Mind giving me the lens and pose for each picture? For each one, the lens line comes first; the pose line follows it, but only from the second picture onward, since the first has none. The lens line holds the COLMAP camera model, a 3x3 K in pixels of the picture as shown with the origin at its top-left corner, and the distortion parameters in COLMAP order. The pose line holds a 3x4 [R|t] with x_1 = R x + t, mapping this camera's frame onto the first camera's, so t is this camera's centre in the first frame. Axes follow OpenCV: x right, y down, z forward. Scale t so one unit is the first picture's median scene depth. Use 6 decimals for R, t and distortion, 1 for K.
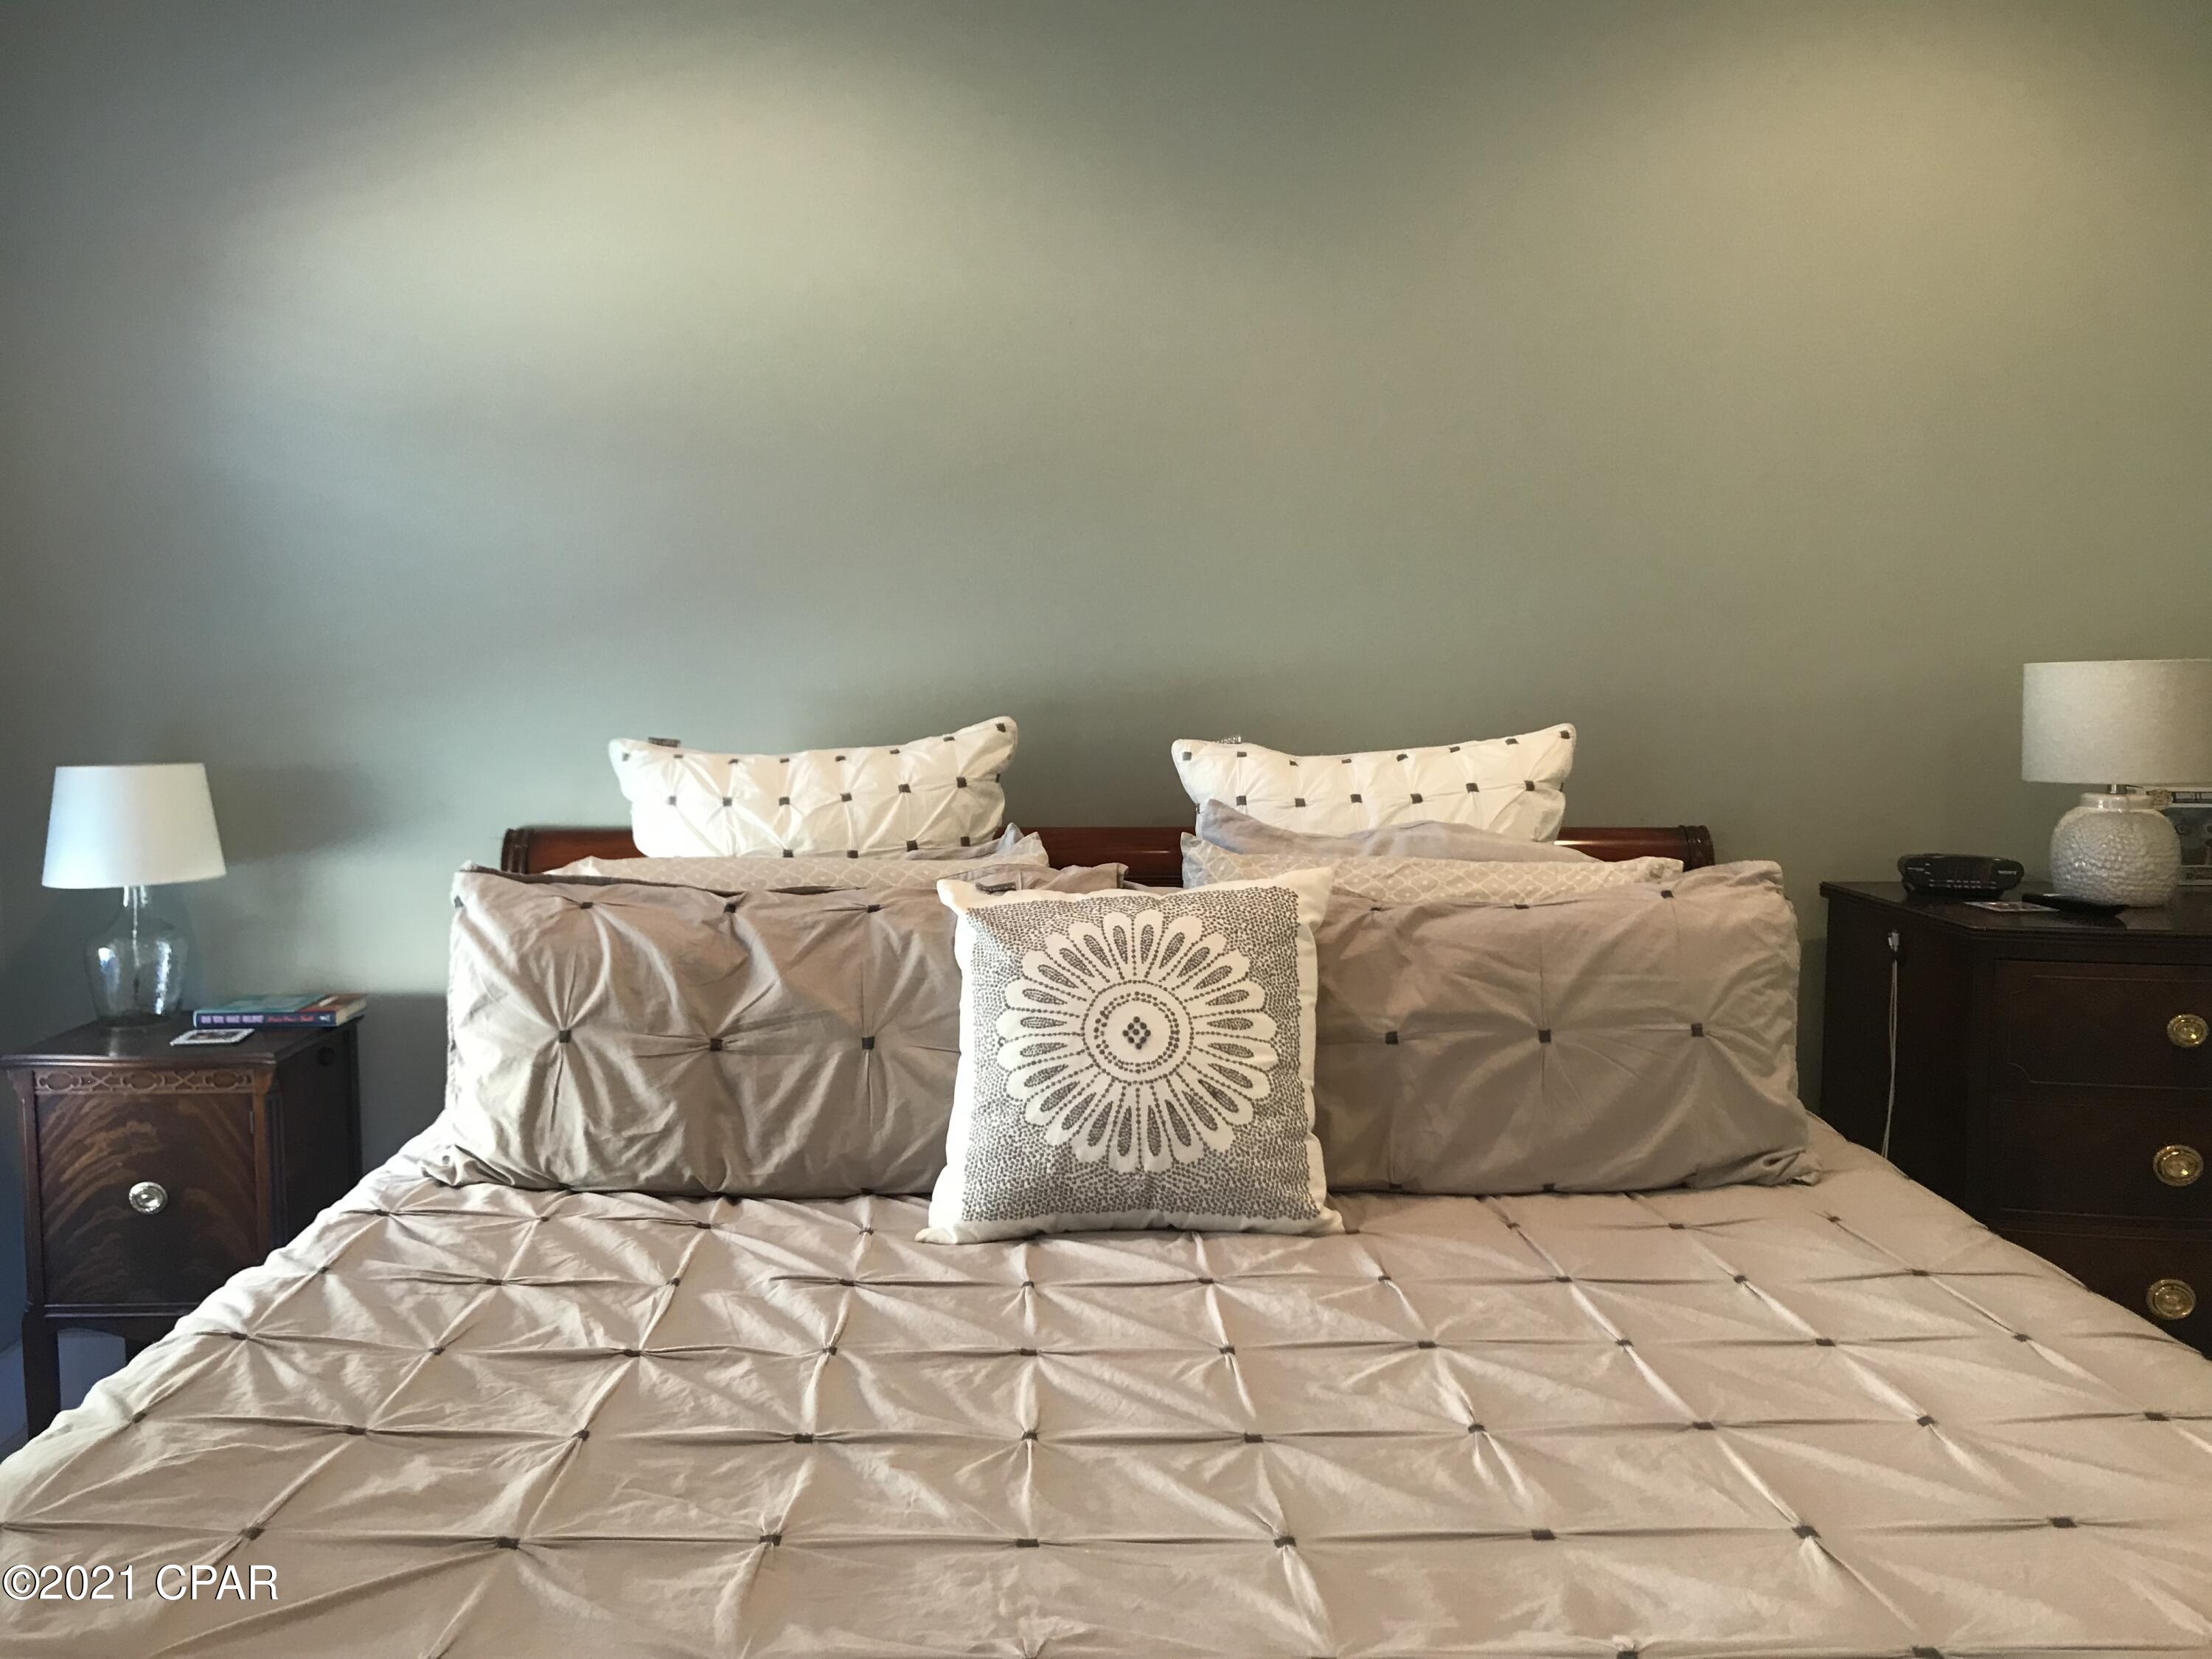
lens RADIAL K [[1816.9, 0, 1097.4], [0, 1816.9, 838.1], [0, 0, 1]] dist [0.033931, -0.057973]
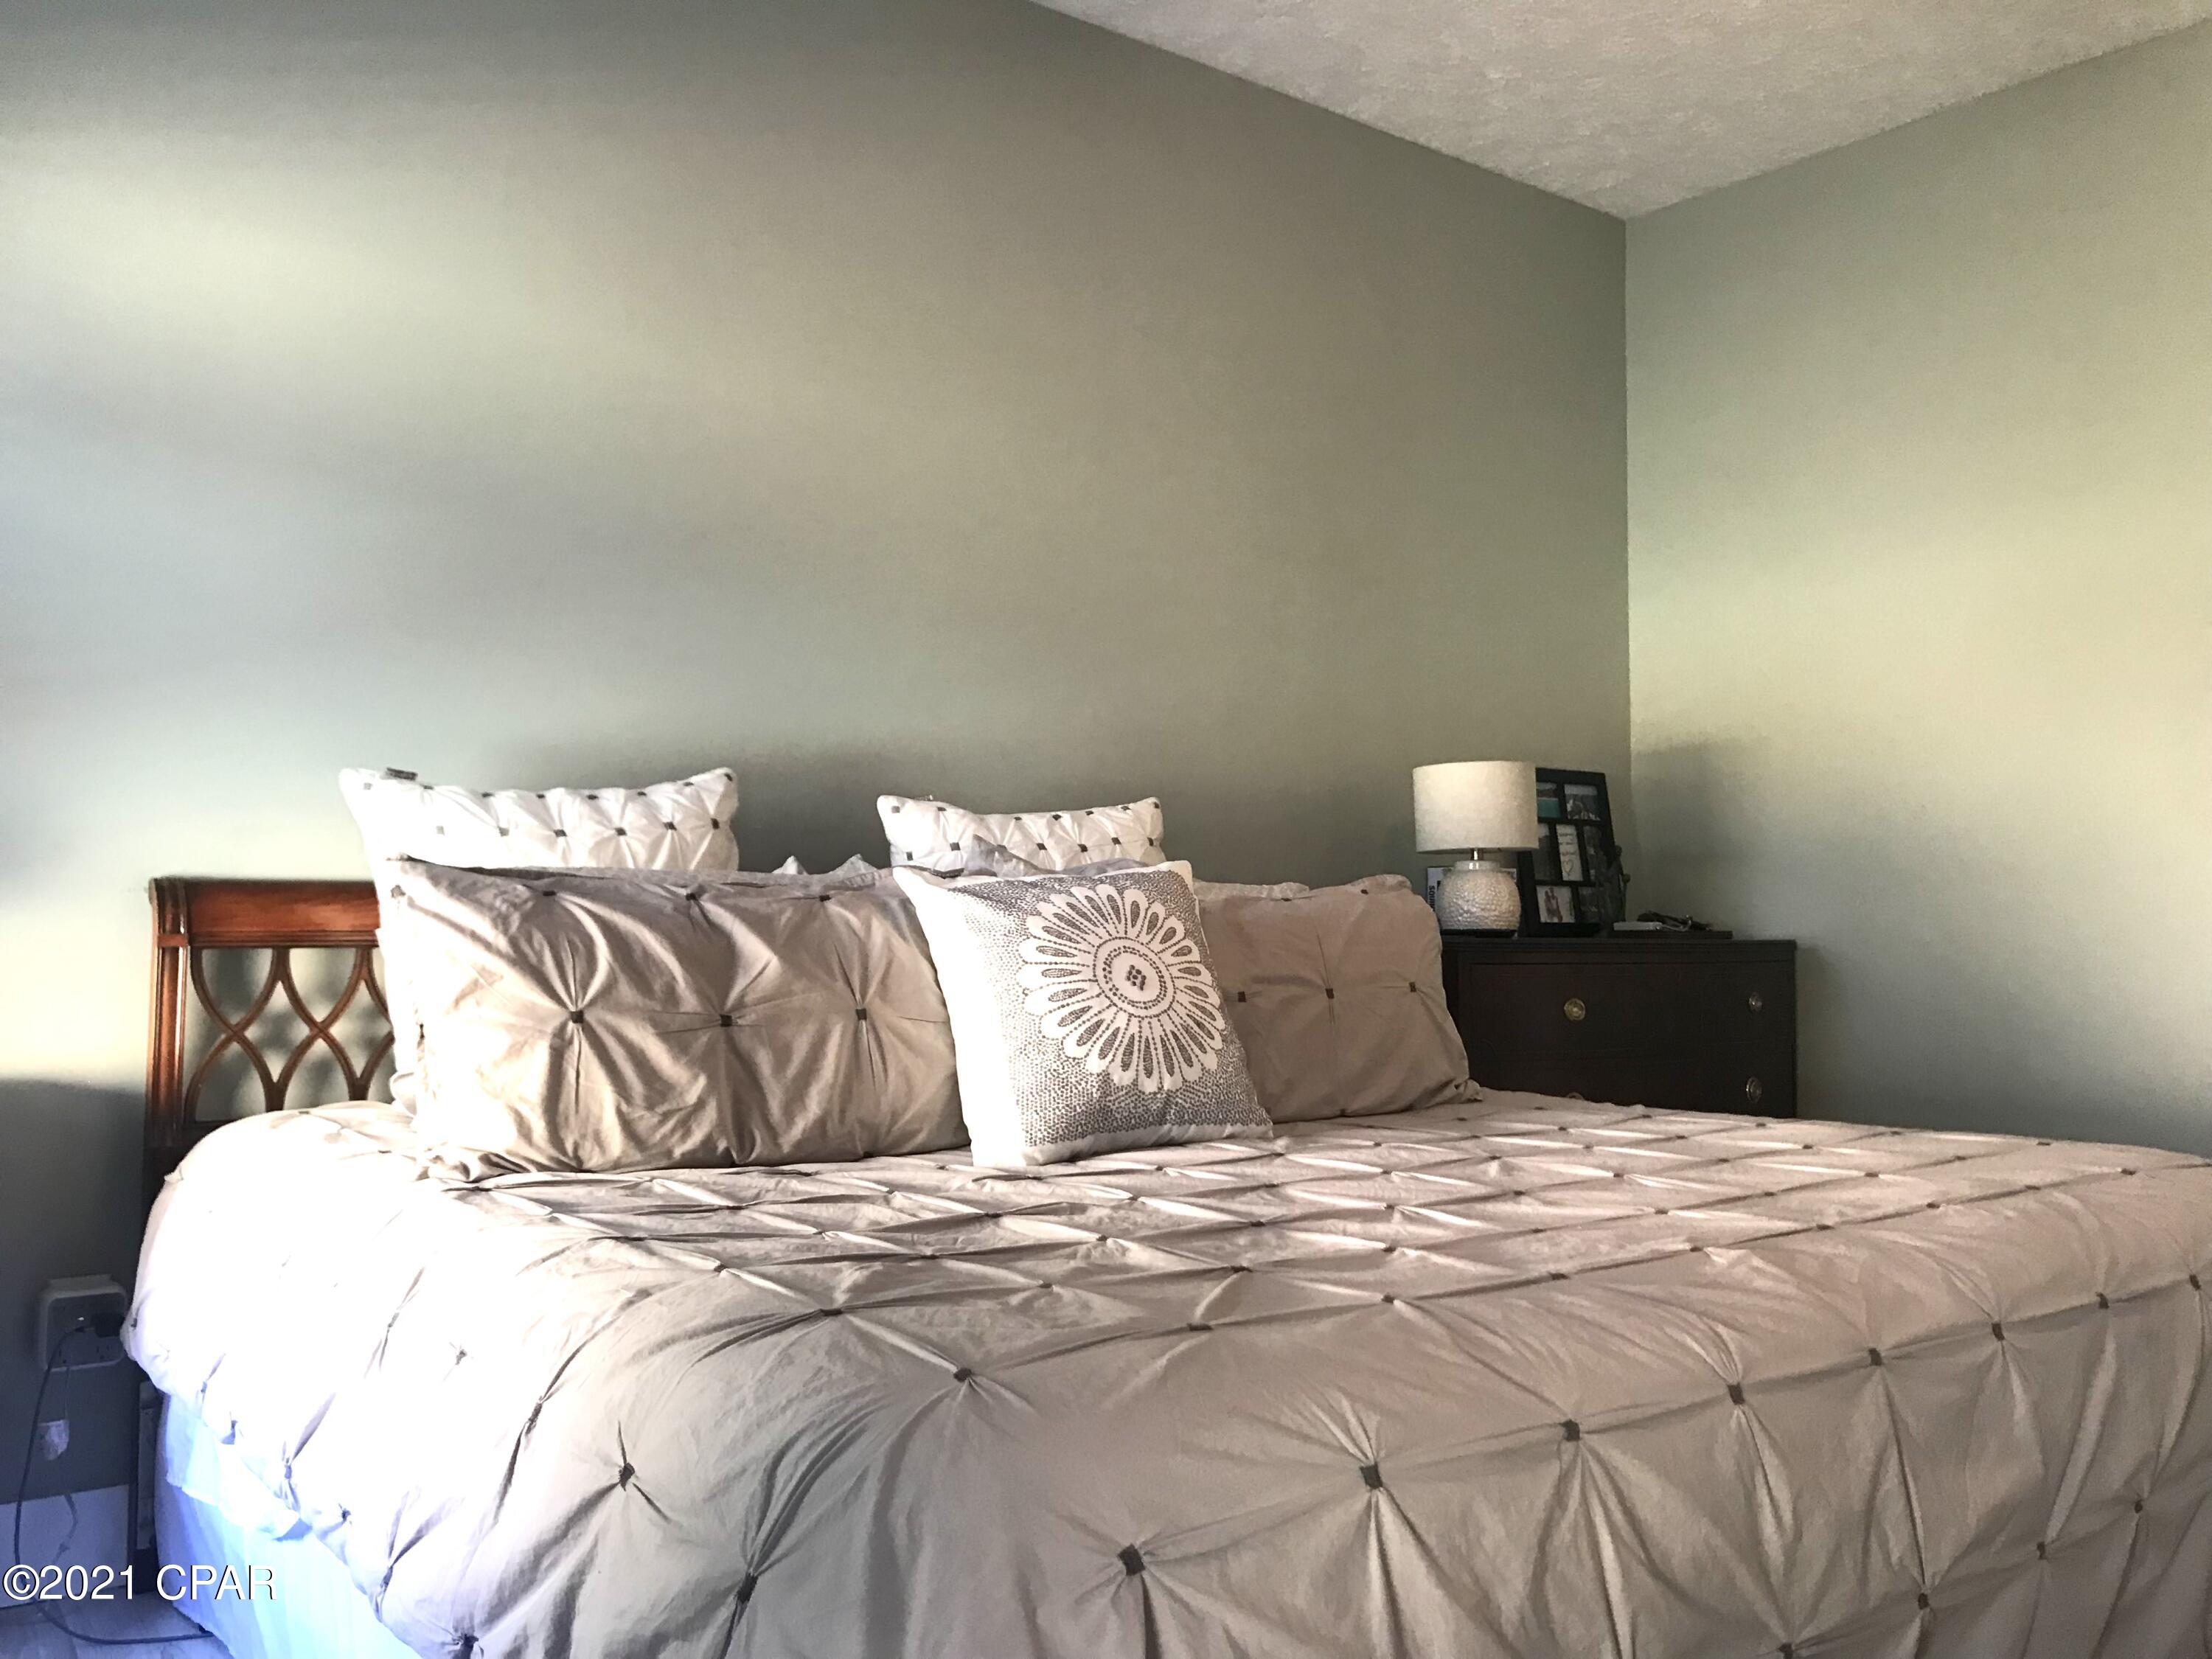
lens RADIAL K [[1816.9, 0, 1113.5], [0, 1816.9, 822.3], [0, 0, 1]] dist [0.033931, -0.057973]
pose [[0.810614, 0.032639, 0.584670, -0.638749], [0.056632, 0.989396, -0.133749, 0.154079], [-0.582836, 0.141529, 0.800170, 0.050592]]
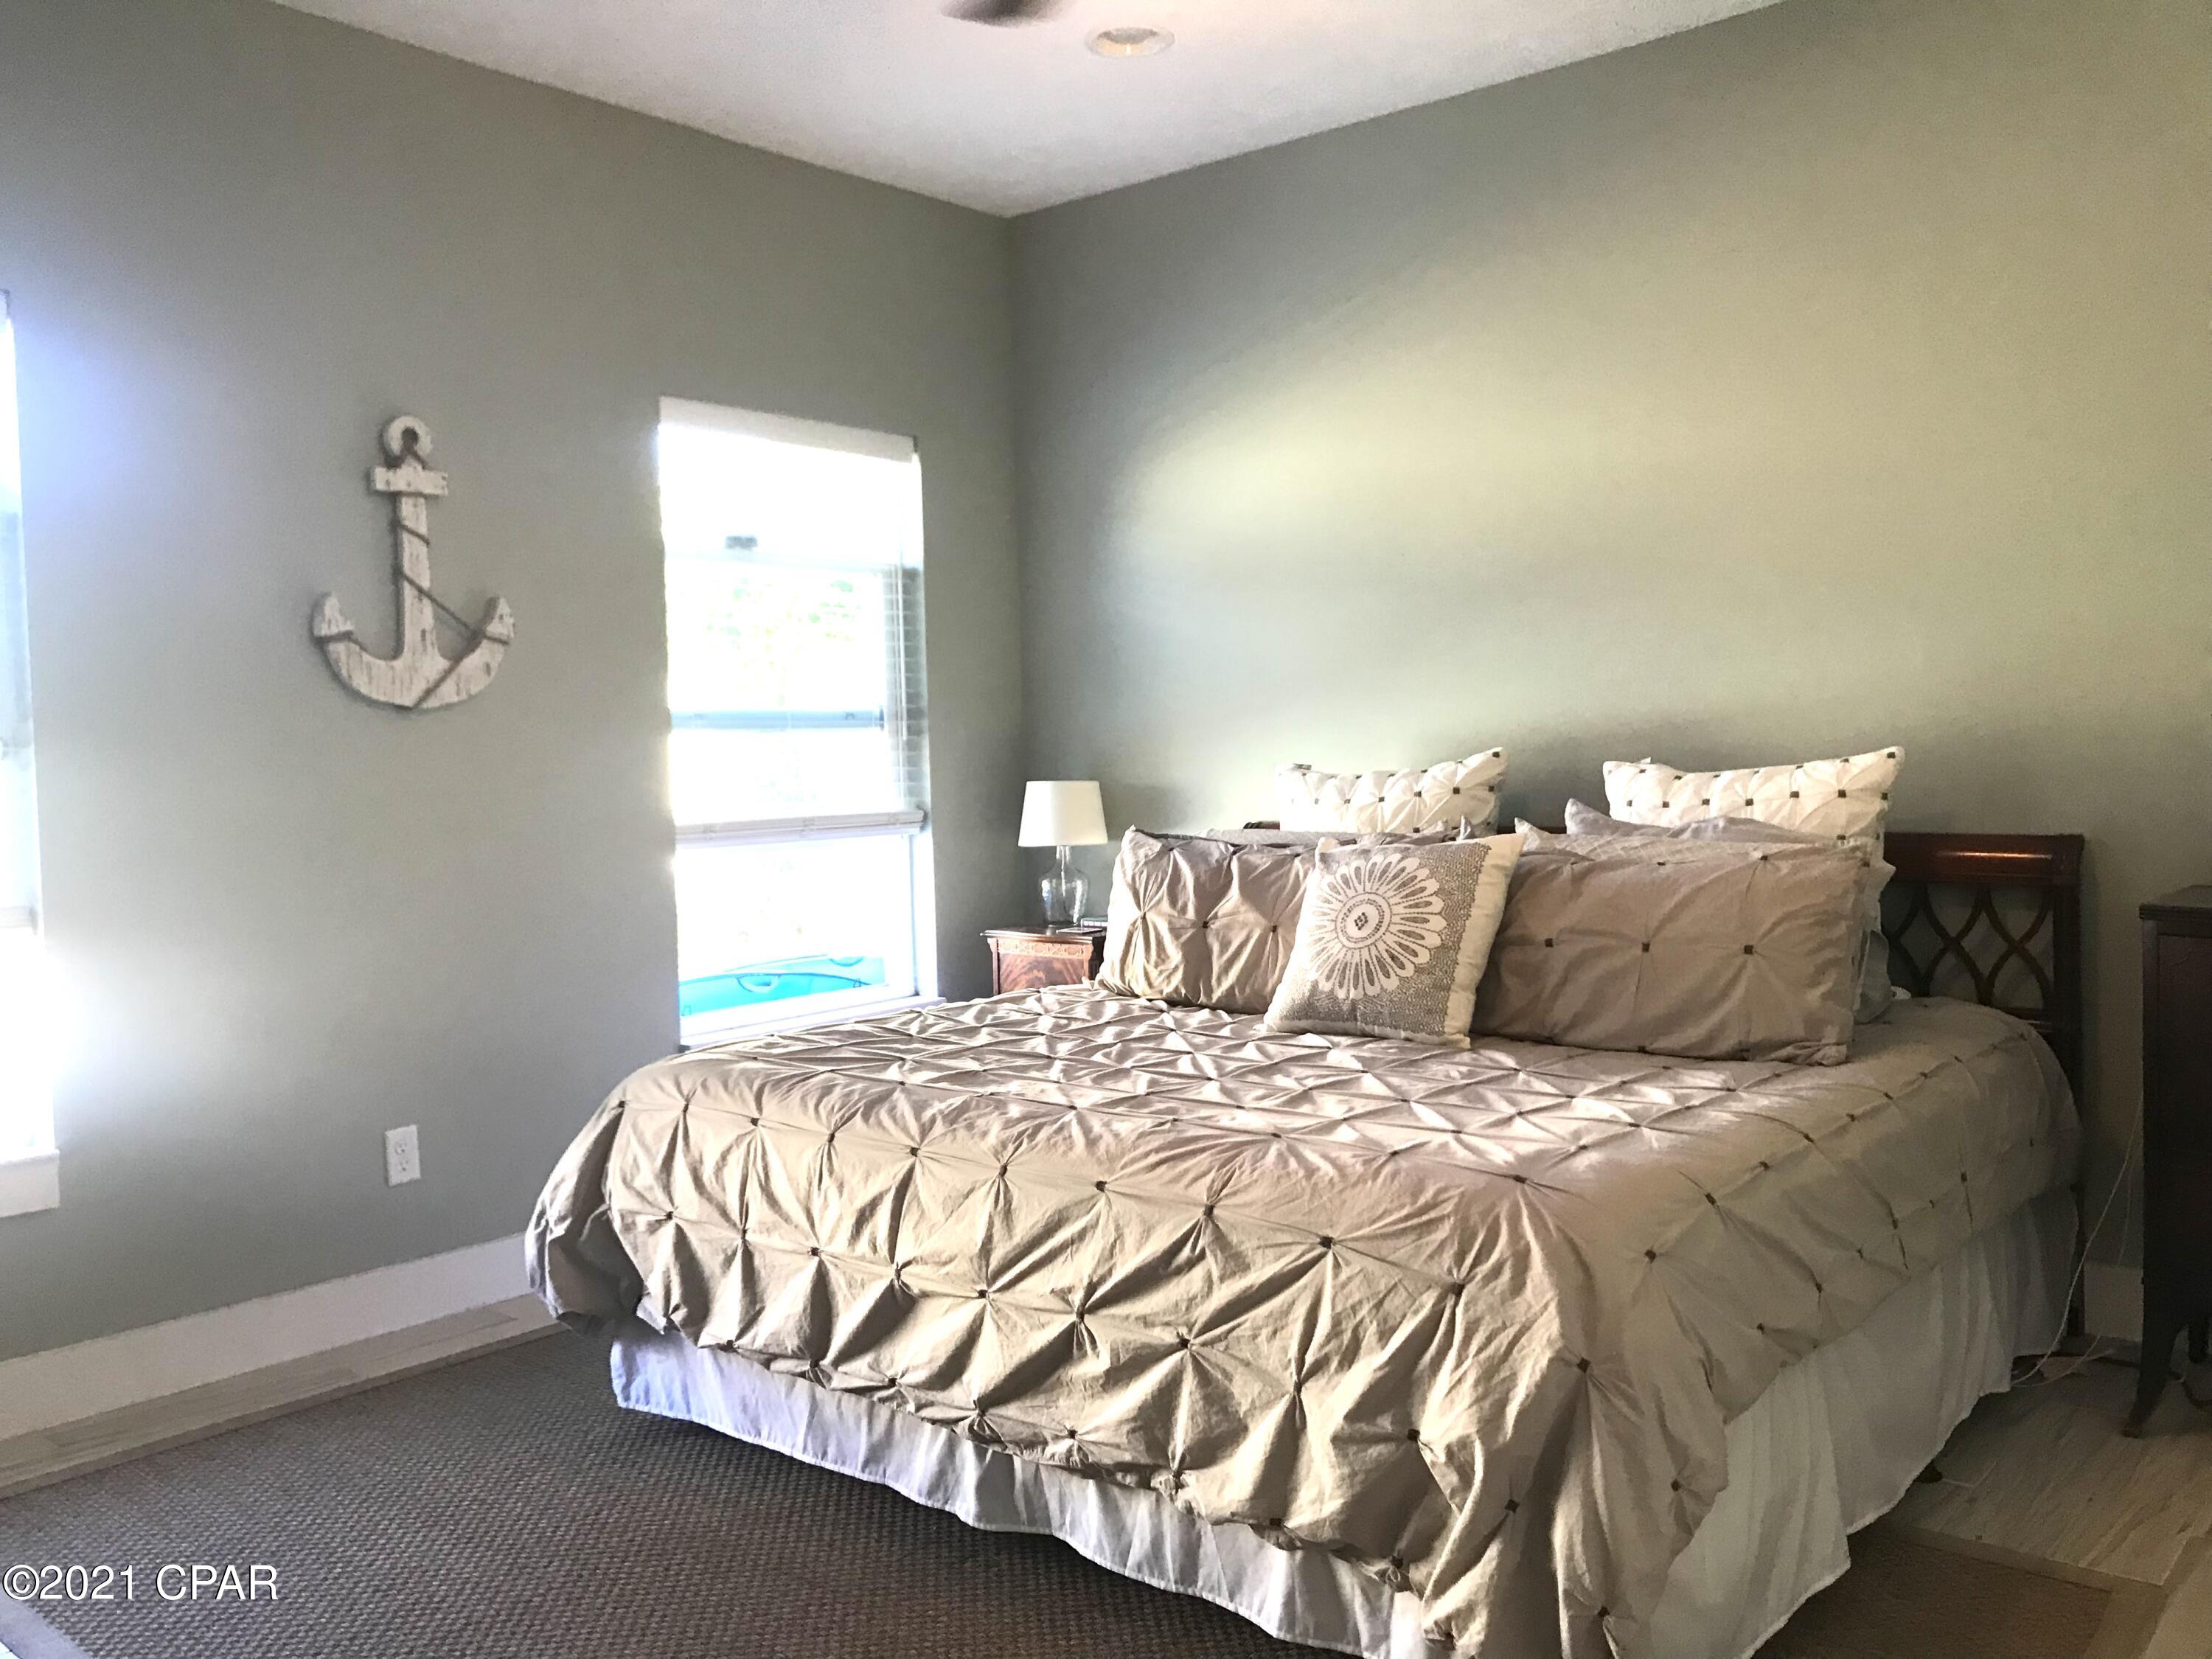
lens RADIAL K [[1816.9, 0, 1089.8], [0, 1816.9, 830.5], [0, 0, 1]] dist [0.033931, -0.057973]
pose [[0.745582, 0.016223, -0.666217, 0.914864], [-0.046848, 0.998506, -0.028114, 0.077051], [0.664765, 0.052172, 0.745228, -0.428413]]
